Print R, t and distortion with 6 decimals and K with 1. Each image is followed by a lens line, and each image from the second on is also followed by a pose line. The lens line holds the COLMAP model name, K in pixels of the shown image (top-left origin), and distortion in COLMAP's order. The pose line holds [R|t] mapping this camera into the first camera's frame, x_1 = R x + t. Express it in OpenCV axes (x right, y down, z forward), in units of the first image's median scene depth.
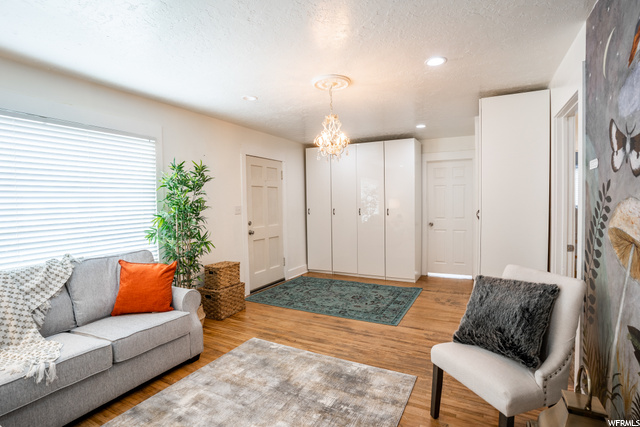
lens RADIAL K [[319.4, 0, 319.8], [0, 319.4, 211.2], [0, 0, 1]] dist [-0.032136, 0.008388]
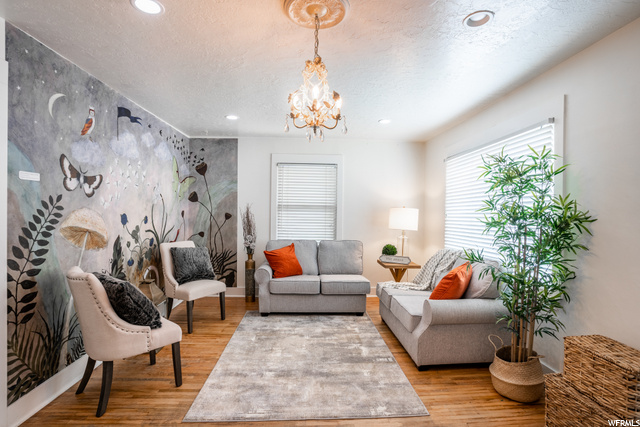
lens RADIAL K [[319.4, 0, 320.2], [0, 319.4, 214.5], [0, 0, 1]] dist [-0.032136, 0.008388]
pose [[-0.866822, 0.008117, -0.498551, 0.616365], [-0.009299, 0.999430, 0.032441, -0.067584], [0.498531, 0.032756, -0.866253, 2.877184]]
